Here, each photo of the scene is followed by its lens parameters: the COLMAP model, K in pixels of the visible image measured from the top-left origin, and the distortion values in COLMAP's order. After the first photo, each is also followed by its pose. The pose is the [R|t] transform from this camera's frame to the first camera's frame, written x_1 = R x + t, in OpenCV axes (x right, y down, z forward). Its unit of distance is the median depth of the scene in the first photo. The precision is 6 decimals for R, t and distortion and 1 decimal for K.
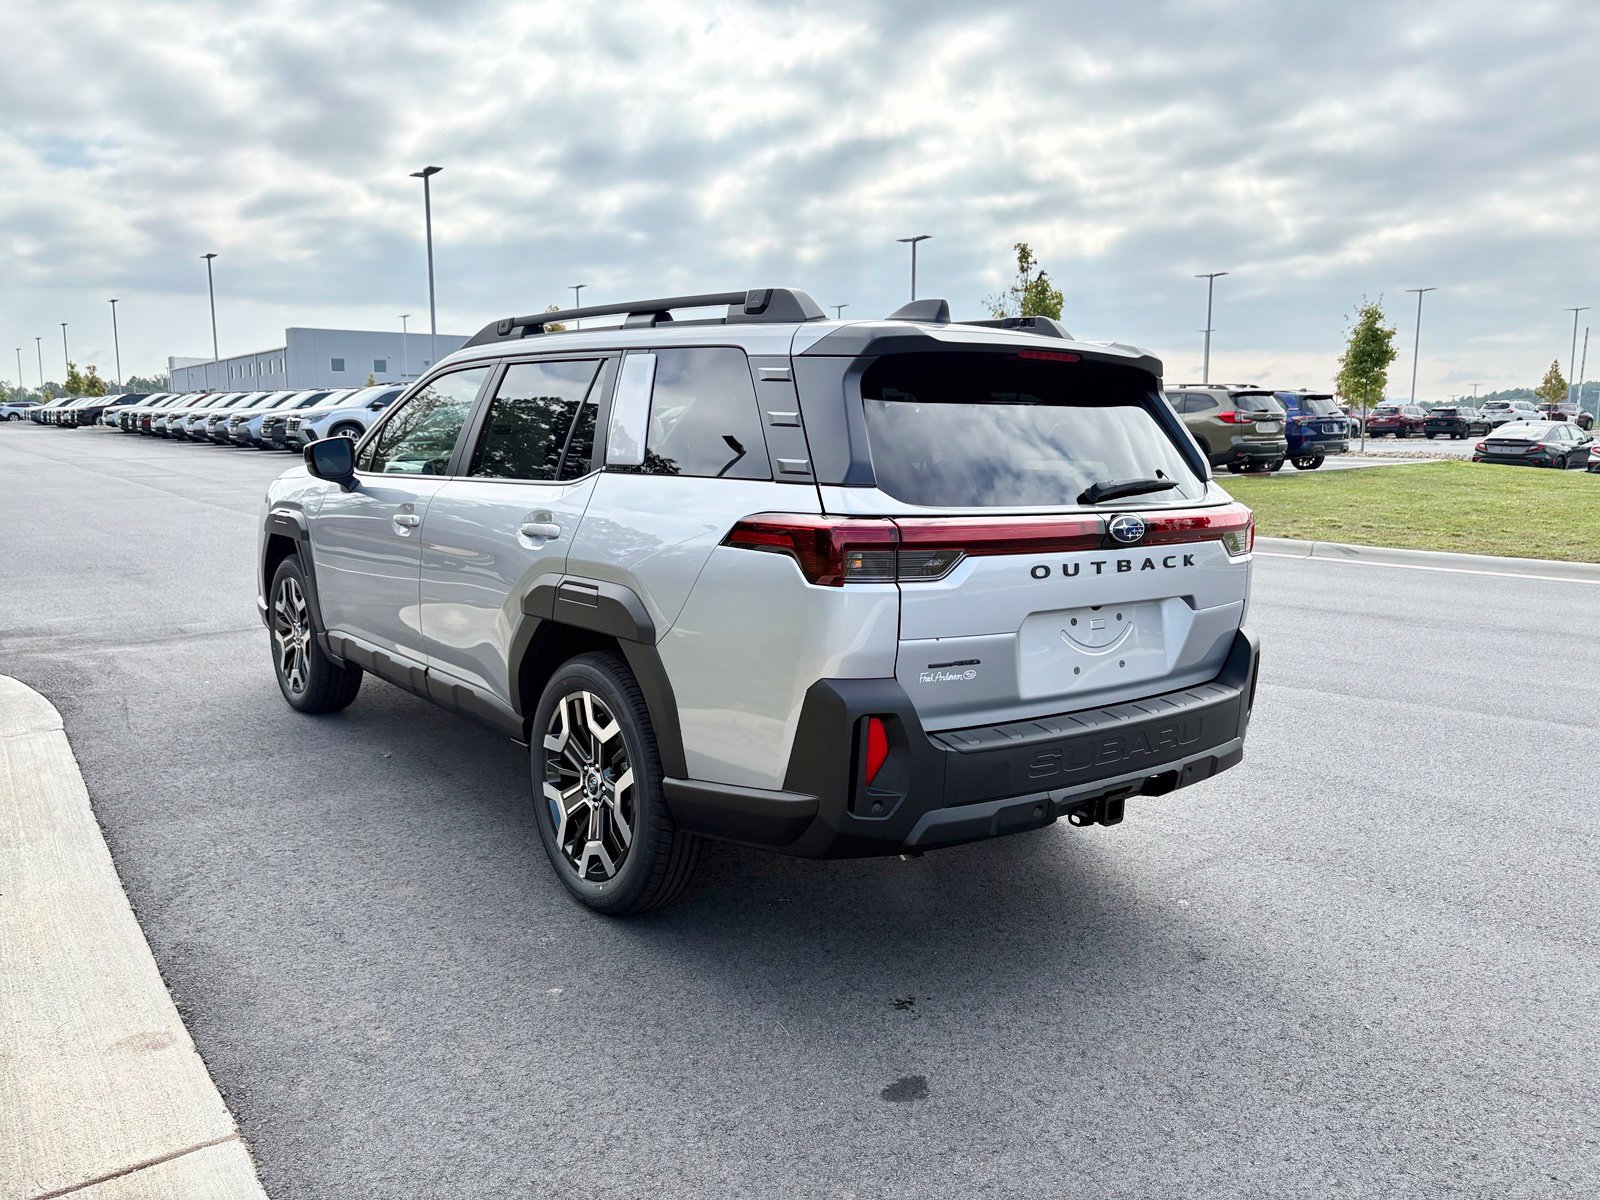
lens RADIAL K [[1212.6, 0, 810.2], [0, 1212.6, 600.3], [0, 0, 1]] dist [0.037907, -0.035322]
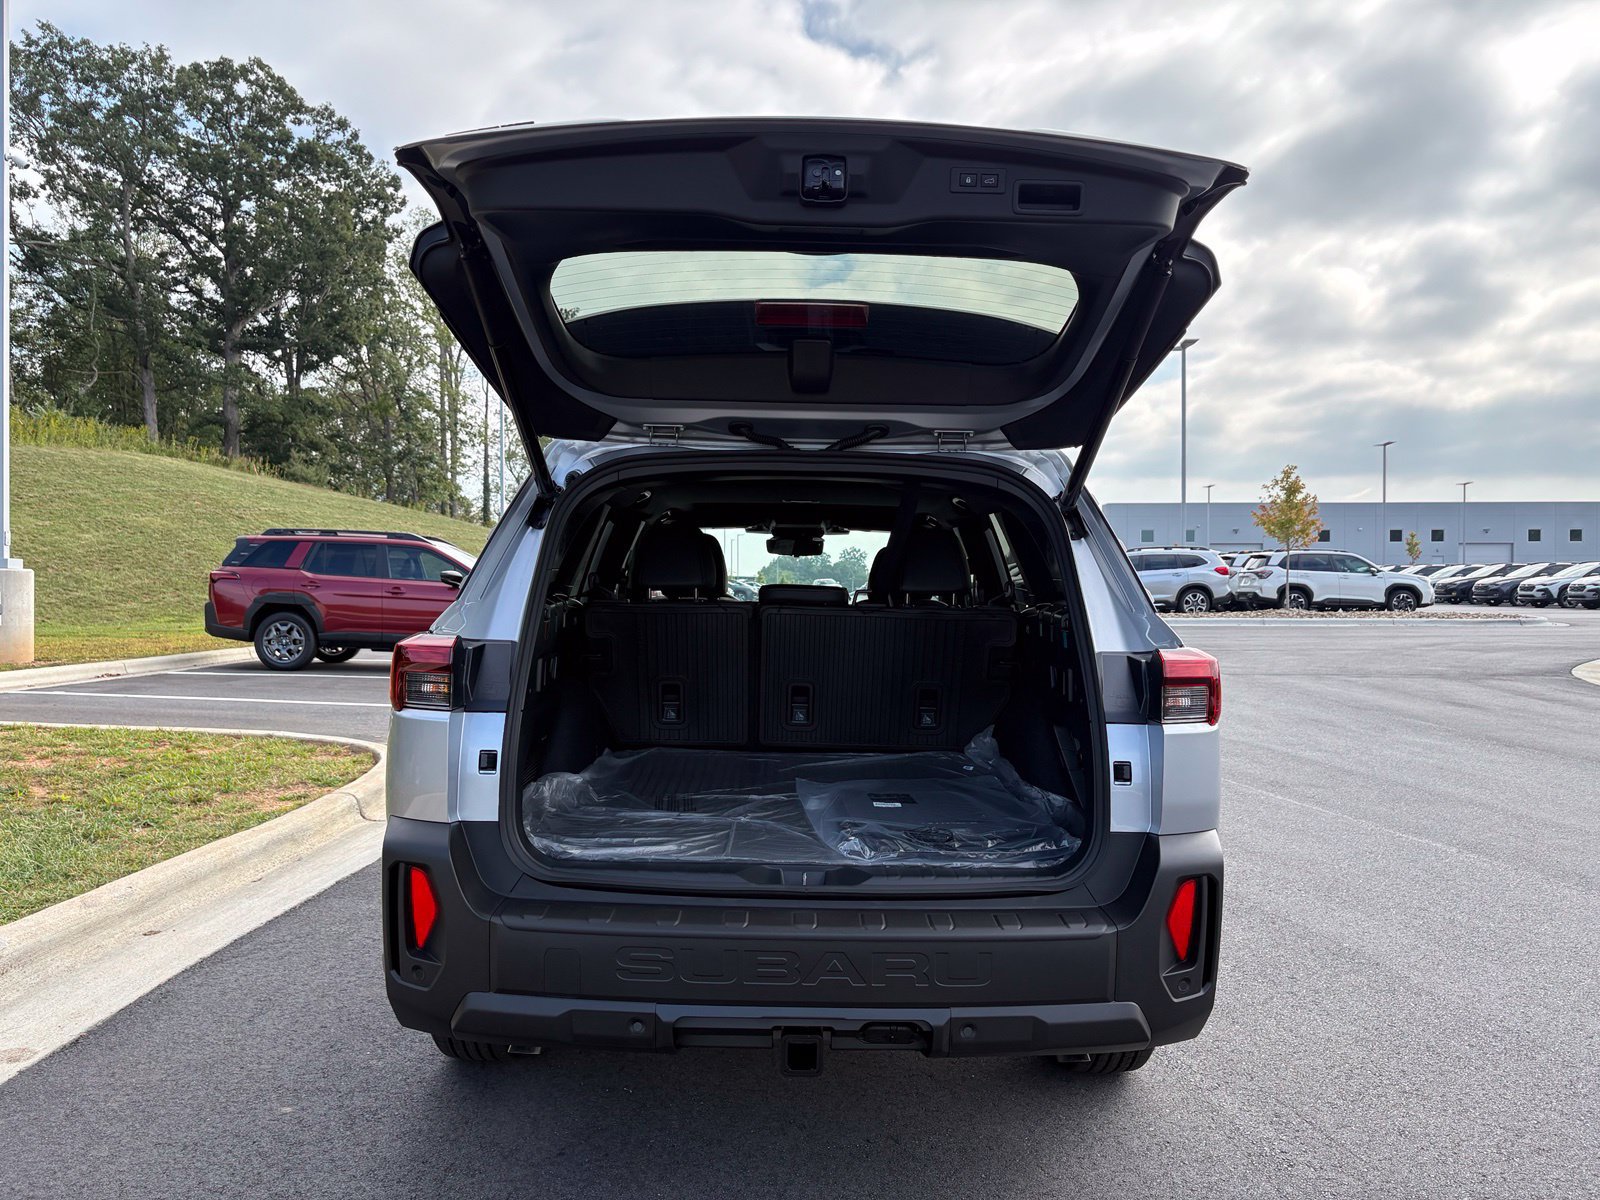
lens RADIAL K [[1212.6, 0, 799.6], [0, 1212.6, 615.6], [0, 0, 1]] dist [0.037907, -0.035322]
pose [[0.792323, 0.009527, -0.610027, 0.702273], [-0.085685, 0.991706, -0.095803, -0.018120], [0.604054, 0.128177, 0.786568, 0.405056]]
